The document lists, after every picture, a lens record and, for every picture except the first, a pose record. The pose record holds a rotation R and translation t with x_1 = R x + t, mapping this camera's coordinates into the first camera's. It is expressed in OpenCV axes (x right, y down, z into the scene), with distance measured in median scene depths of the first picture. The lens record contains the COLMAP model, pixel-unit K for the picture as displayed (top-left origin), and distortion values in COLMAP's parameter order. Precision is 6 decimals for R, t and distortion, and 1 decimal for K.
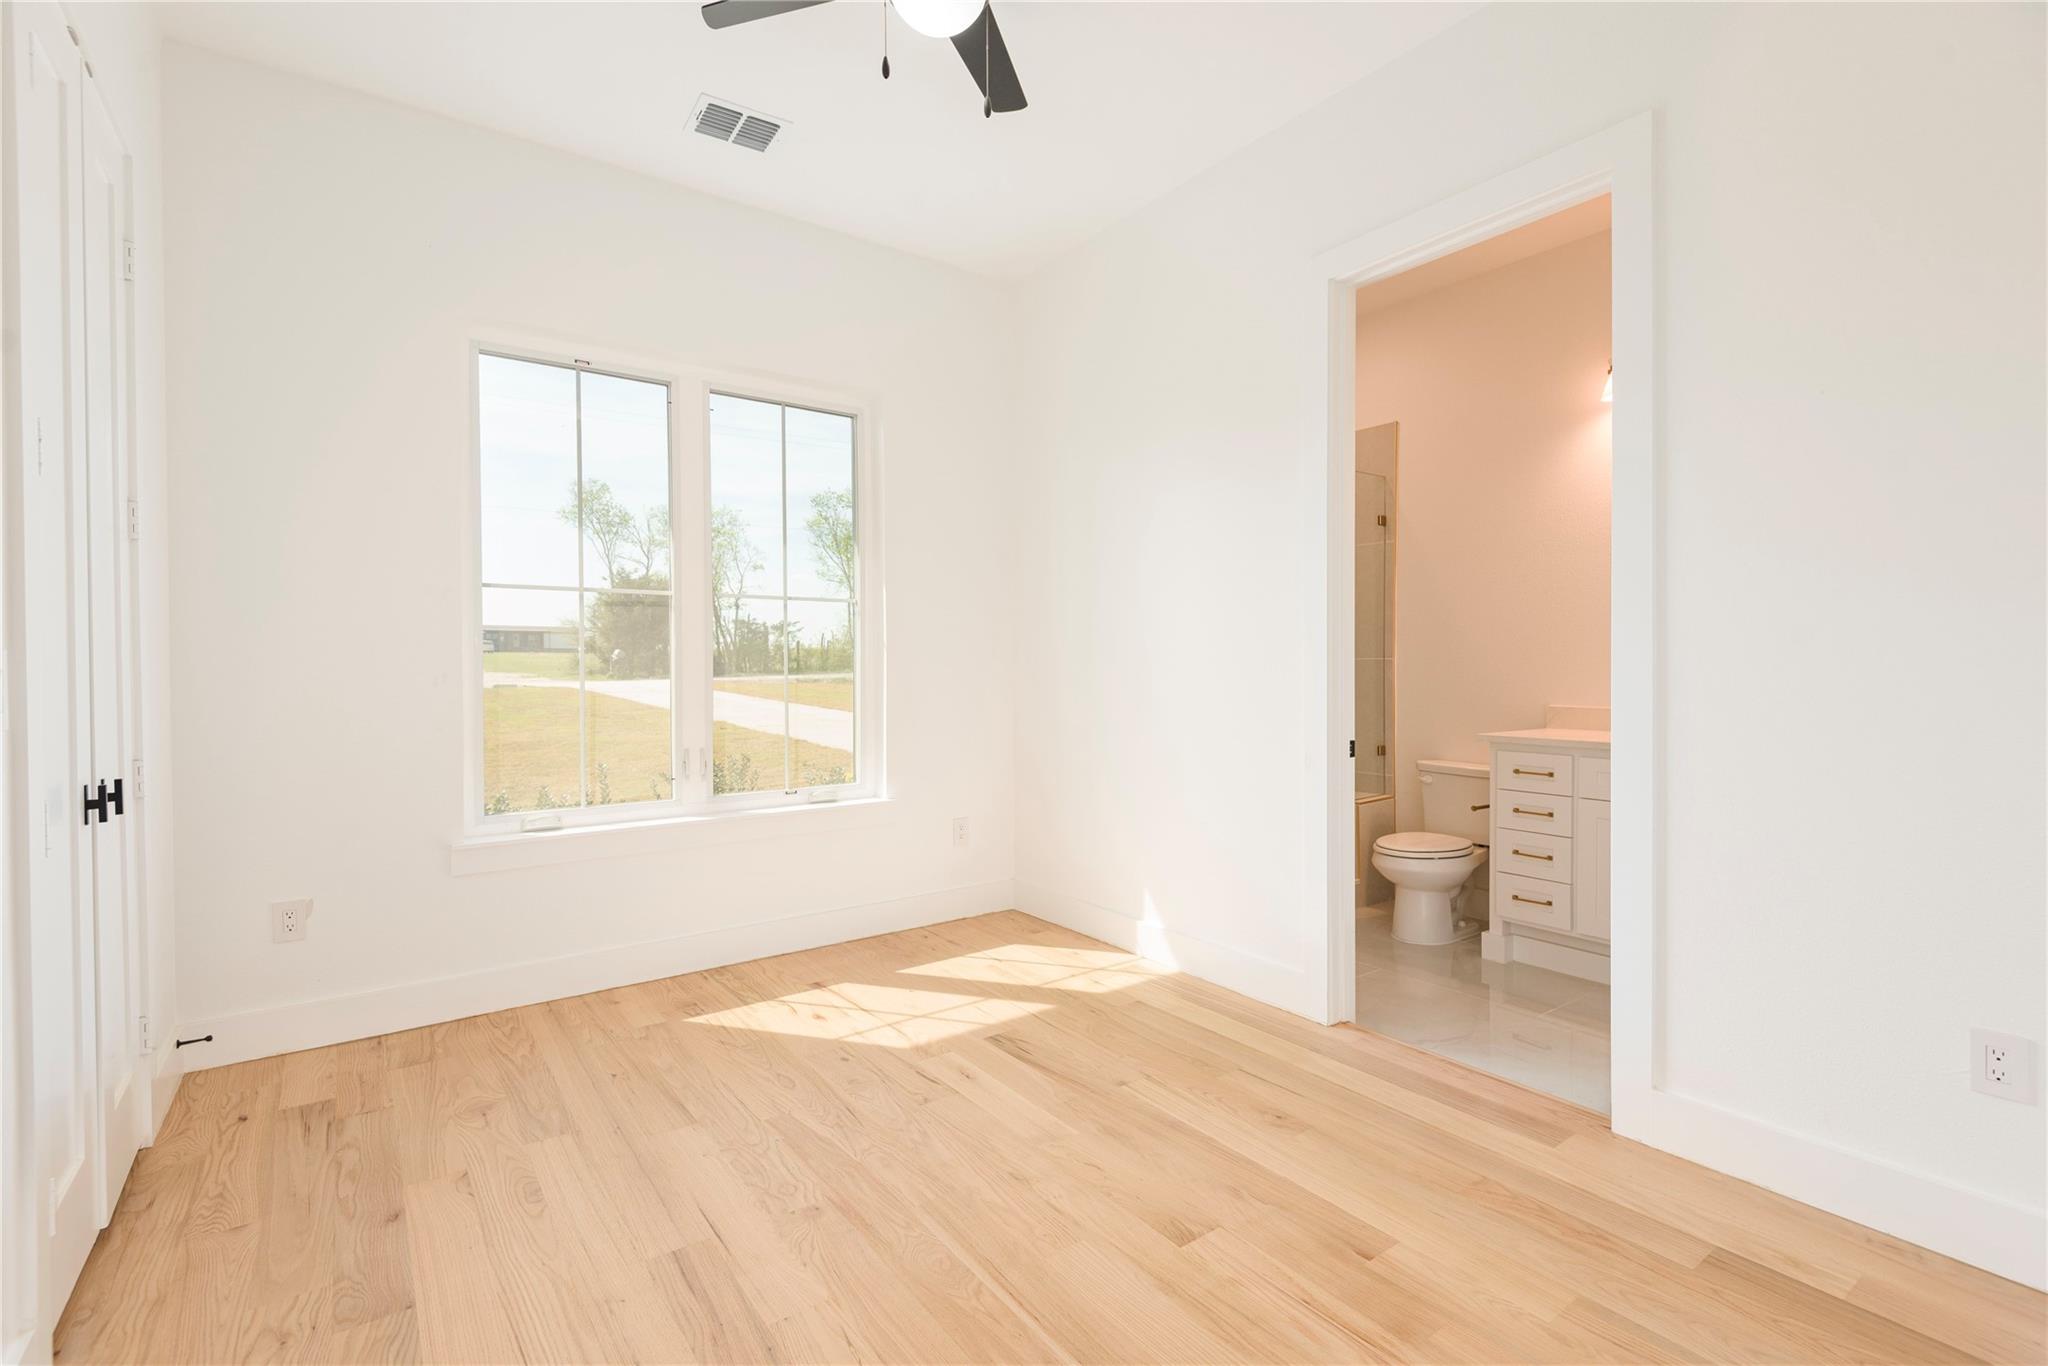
lens RADIAL K [[920.8, 0, 1013.1], [0, 920.8, 681.0], [0, 0, 1]] dist [0.000509, -0.000378]
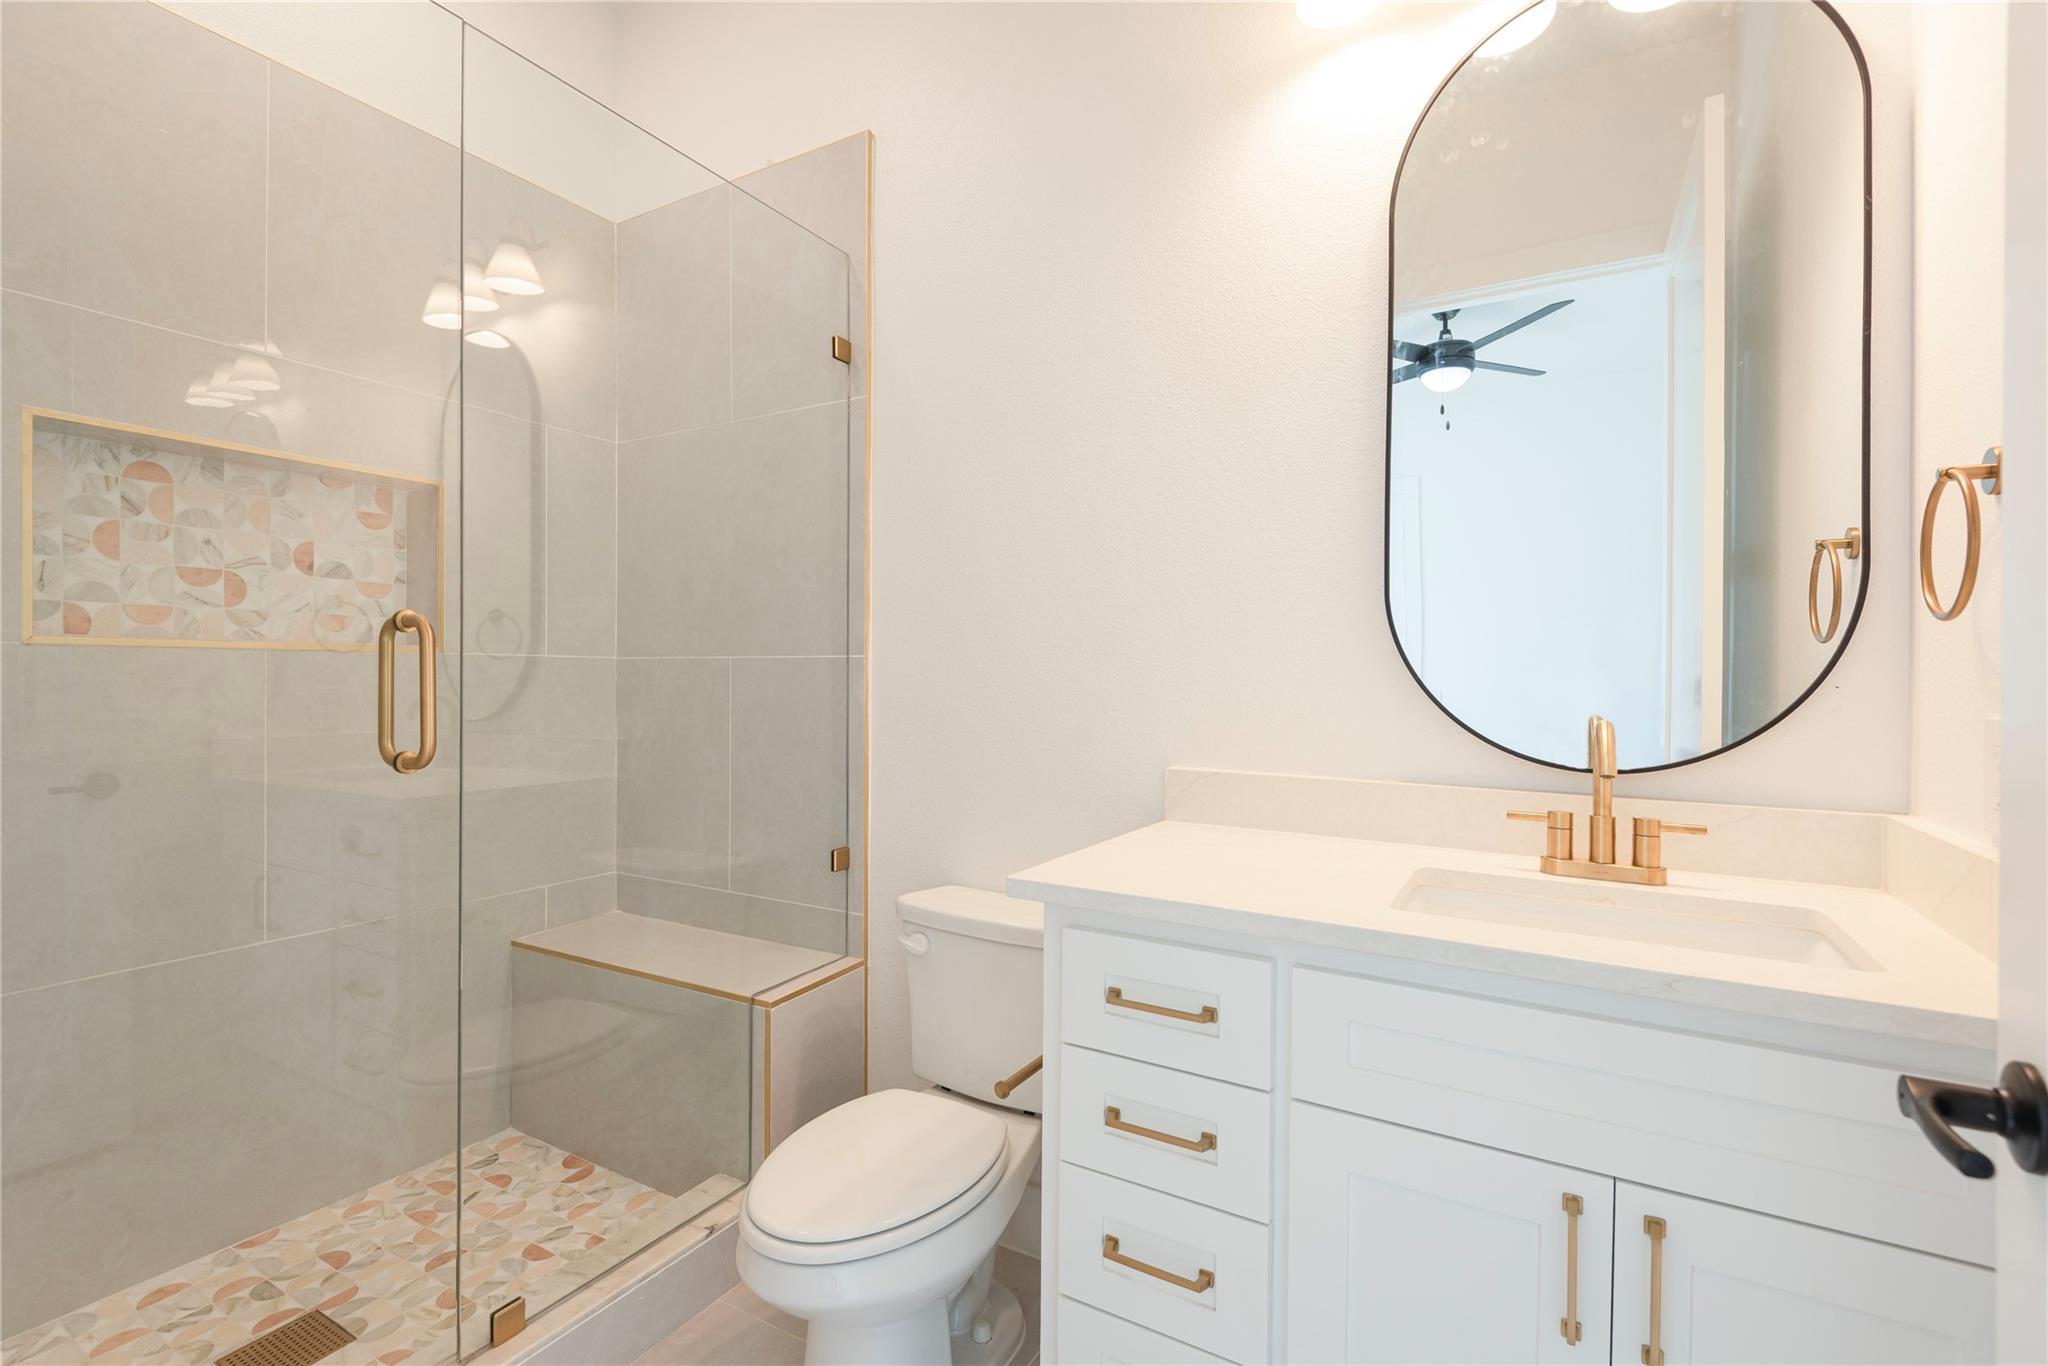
lens RADIAL K [[920.8, 0, 1023.2], [0, 920.8, 683.0], [0, 0, 1]] dist [0.000509, -0.000378]
pose [[0.909950, 0.005972, 0.414676, 0.316359], [-0.001933, 0.999947, -0.010158, -0.007254], [-0.414714, 0.008441, 0.909912, 0.593013]]
